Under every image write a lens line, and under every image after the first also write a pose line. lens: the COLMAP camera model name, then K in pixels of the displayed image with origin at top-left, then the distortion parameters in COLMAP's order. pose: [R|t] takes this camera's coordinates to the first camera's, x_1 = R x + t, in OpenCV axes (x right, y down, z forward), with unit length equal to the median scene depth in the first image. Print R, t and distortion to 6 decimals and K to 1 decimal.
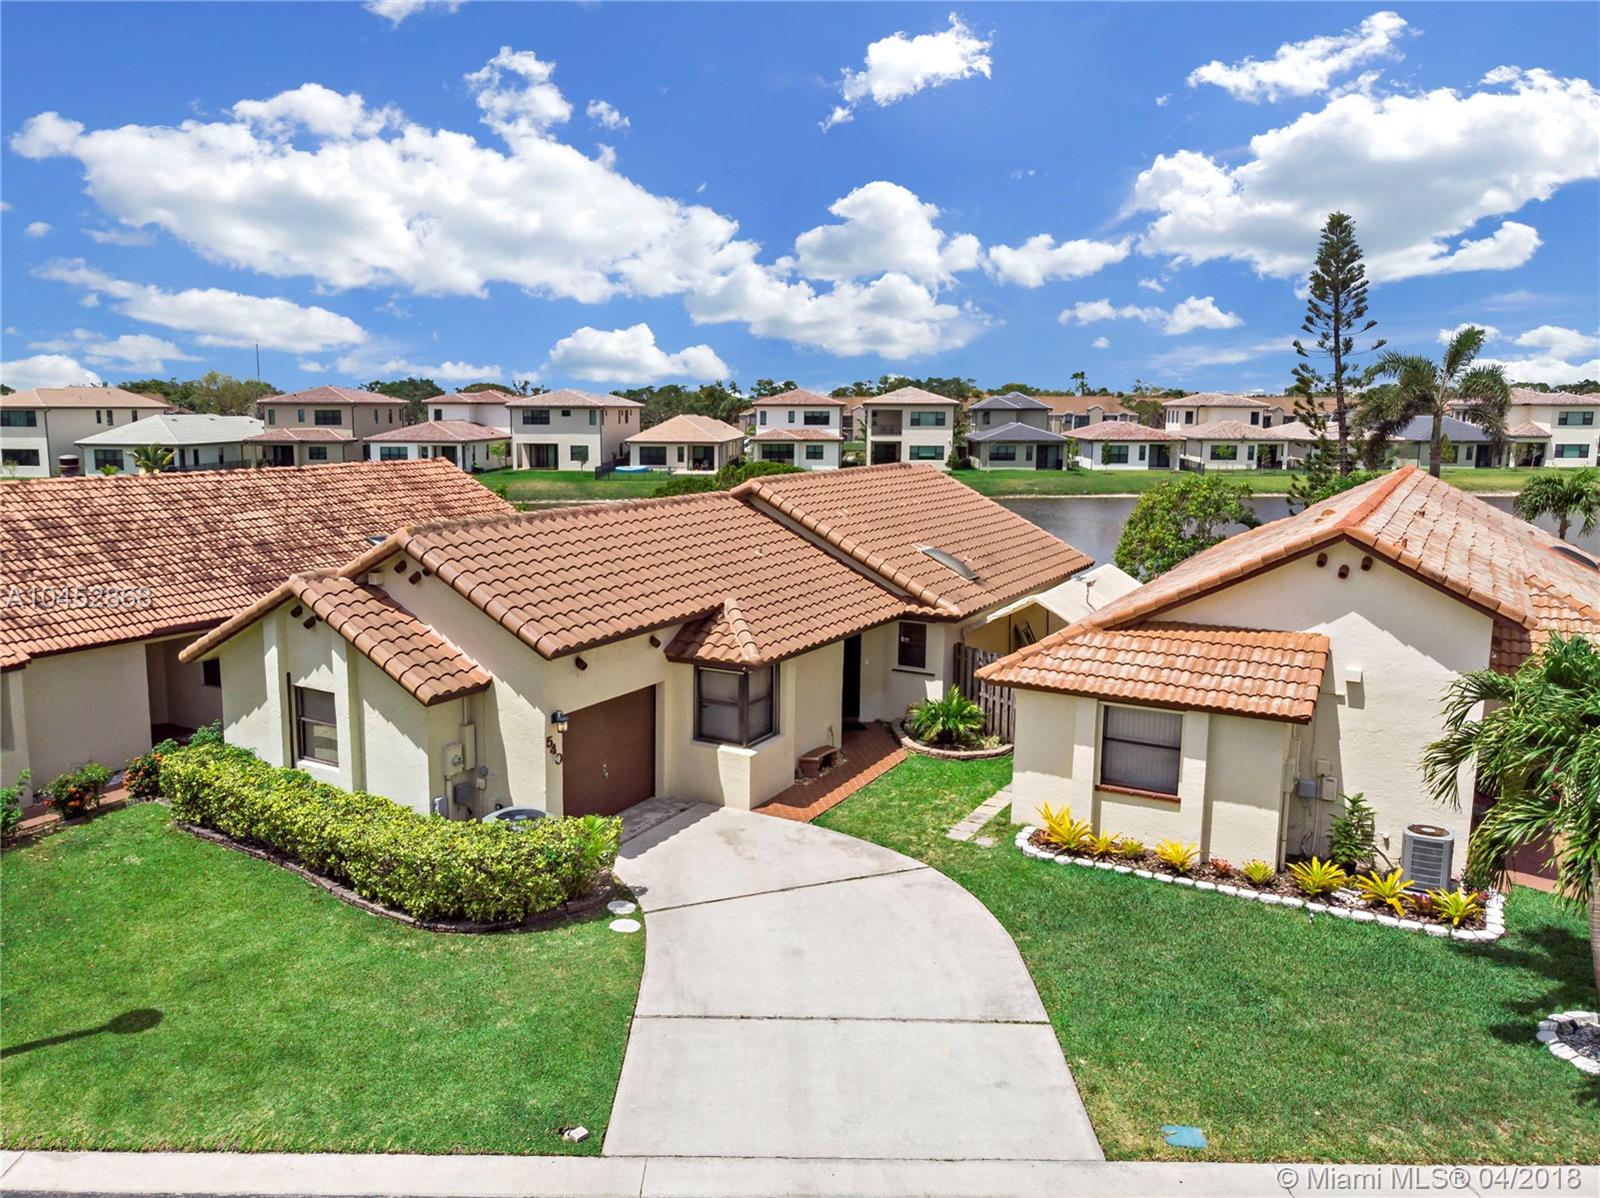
lens RADIAL K [[1212.0, 0, 775.9], [0, 1212.0, 598.6], [0, 0, 1]] dist [0.005309, -0.002587]
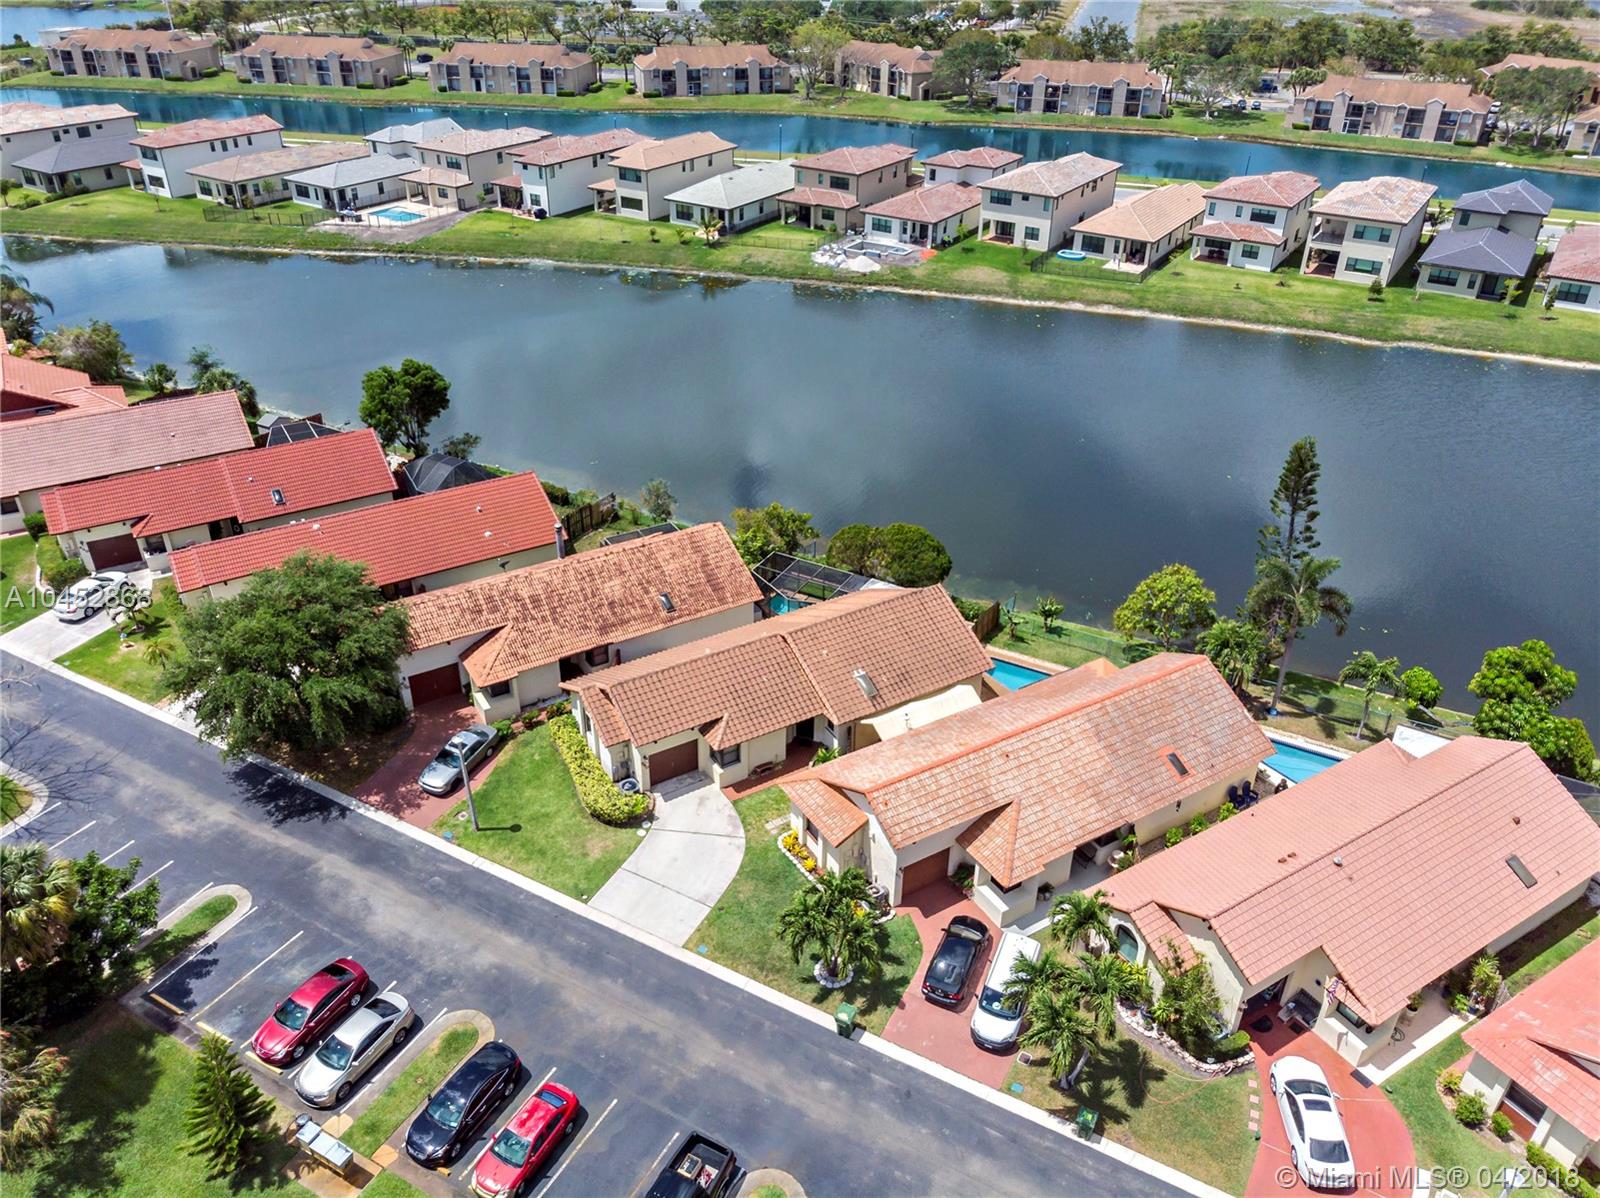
lens RADIAL K [[1212.0, 0, 775.9], [0, 1212.0, 598.6], [0, 0, 1]] dist [0.005309, -0.002587]
pose [[0.876204, 0.252892, -0.410259, 0.194116], [-0.086861, 0.920191, 0.381712, -0.225492], [0.474048, -0.298822, 0.828241, -0.195386]]
